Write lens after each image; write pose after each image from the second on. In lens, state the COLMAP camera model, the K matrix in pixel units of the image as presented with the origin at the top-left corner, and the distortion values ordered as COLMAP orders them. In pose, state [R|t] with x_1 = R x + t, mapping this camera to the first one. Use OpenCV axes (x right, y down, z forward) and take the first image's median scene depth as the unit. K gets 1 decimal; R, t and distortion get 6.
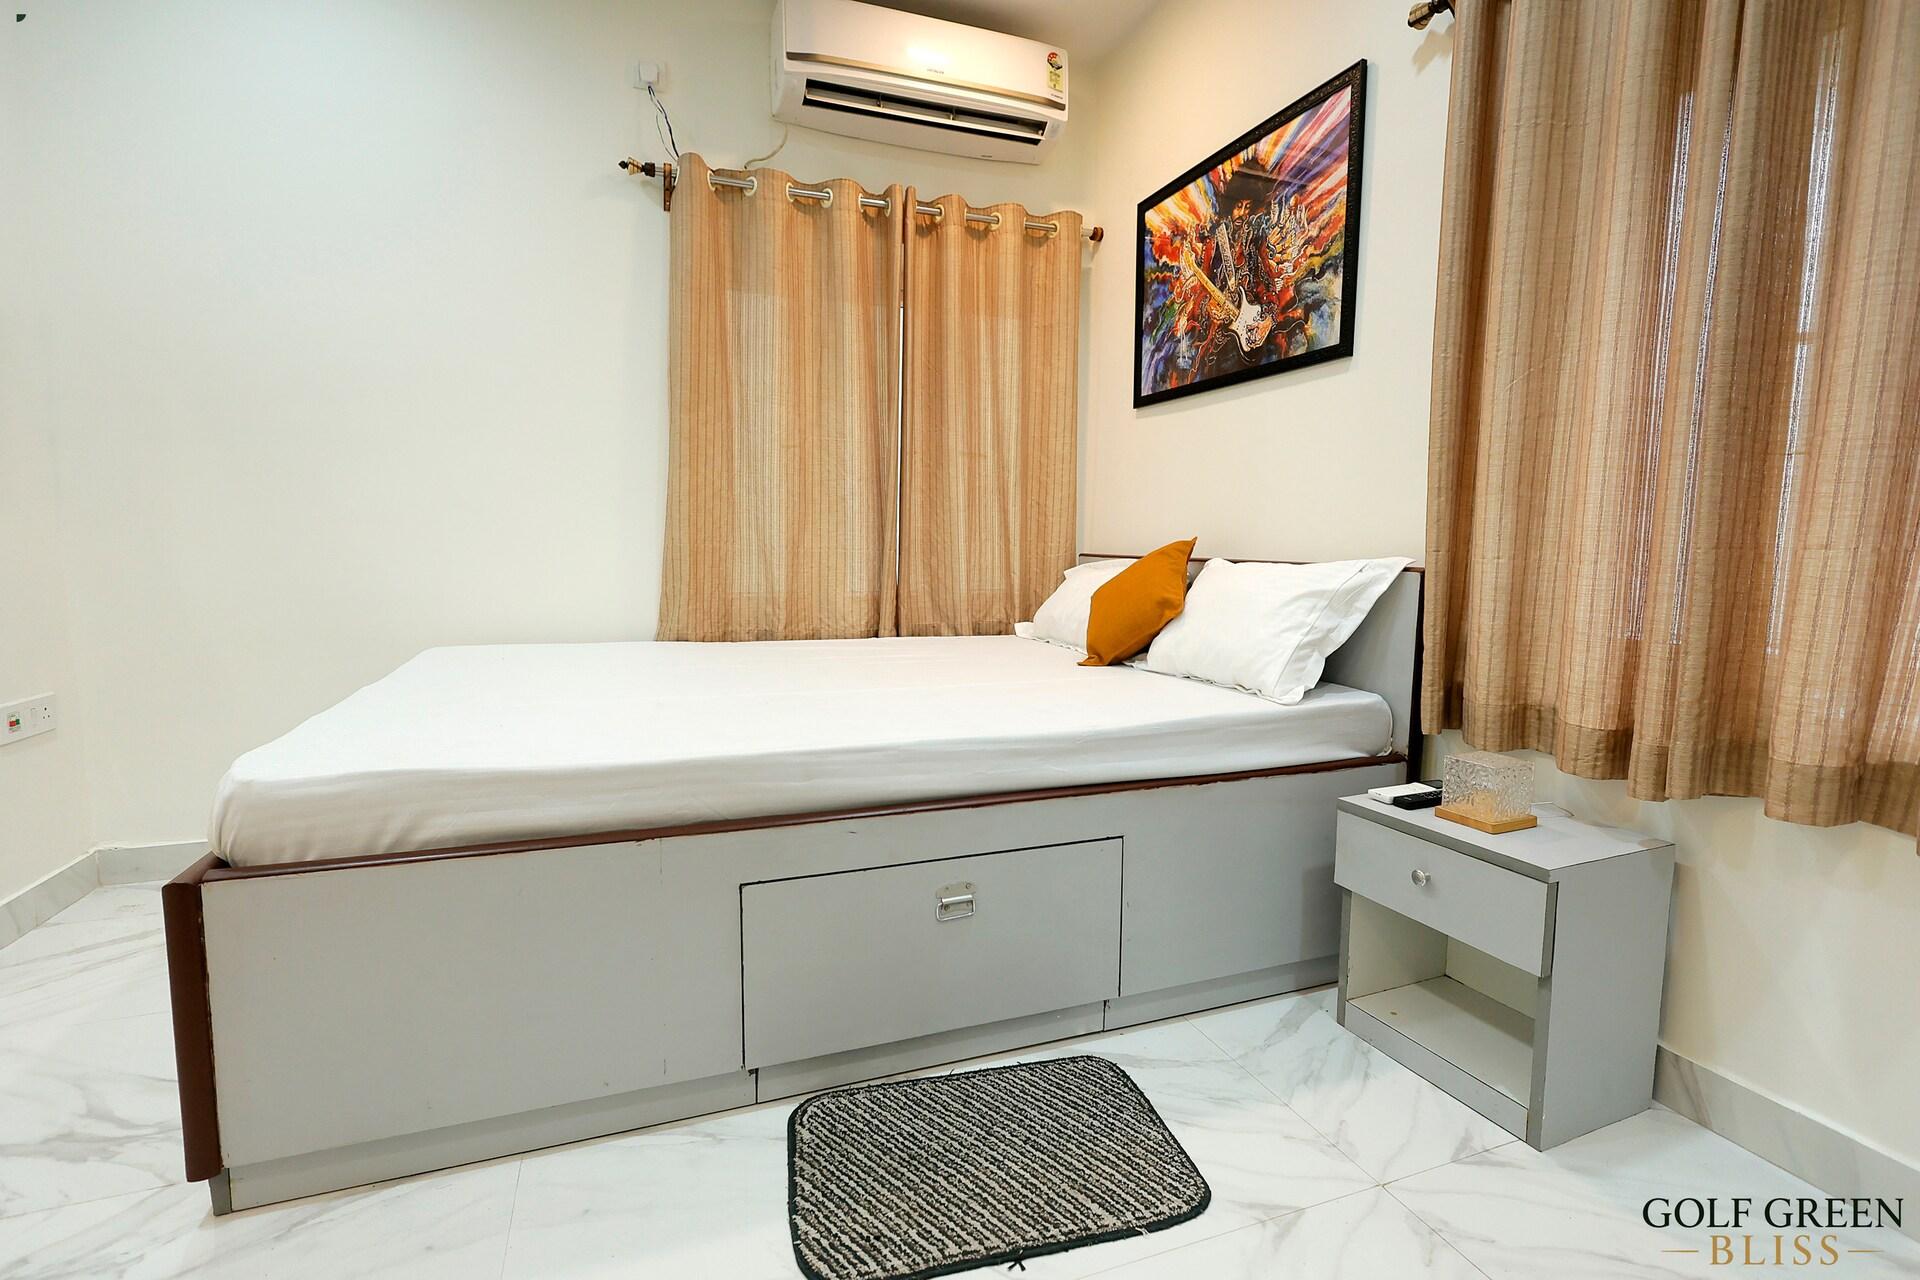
lens RADIAL K [[901.7, 0, 971.1], [0, 901.7, 639.0], [0, 0, 1]] dist [0.002363, -0.000307]
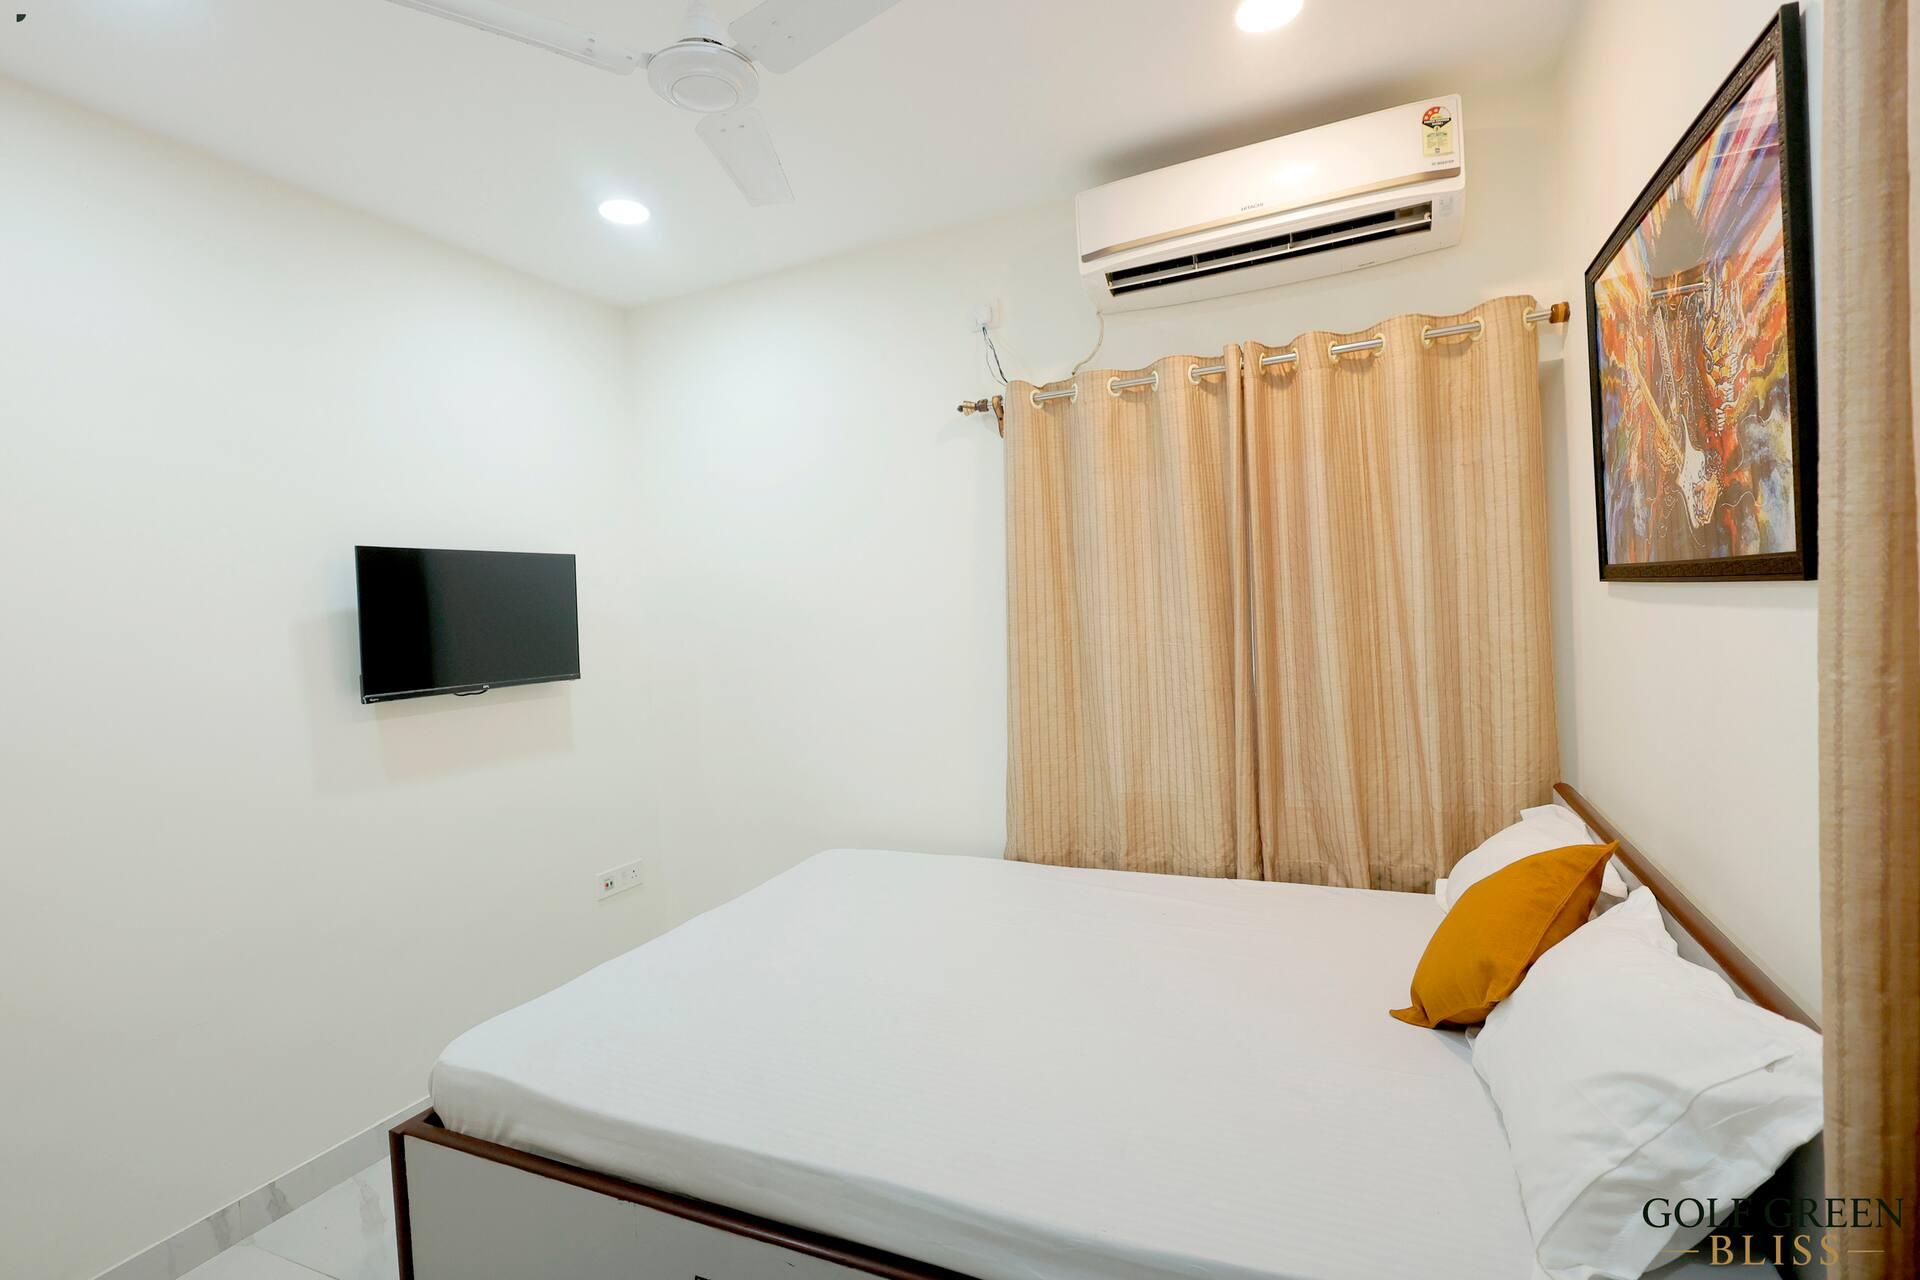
lens RADIAL K [[901.7, 0, 935.2], [0, 901.7, 639.9], [0, 0, 1]] dist [0.002363, -0.000307]
pose [[0.700799, -0.030269, -0.712716, 0.331509], [-0.011819, 0.998470, -0.054027, -0.189807], [0.713261, 0.046285, 0.699369, 0.241523]]
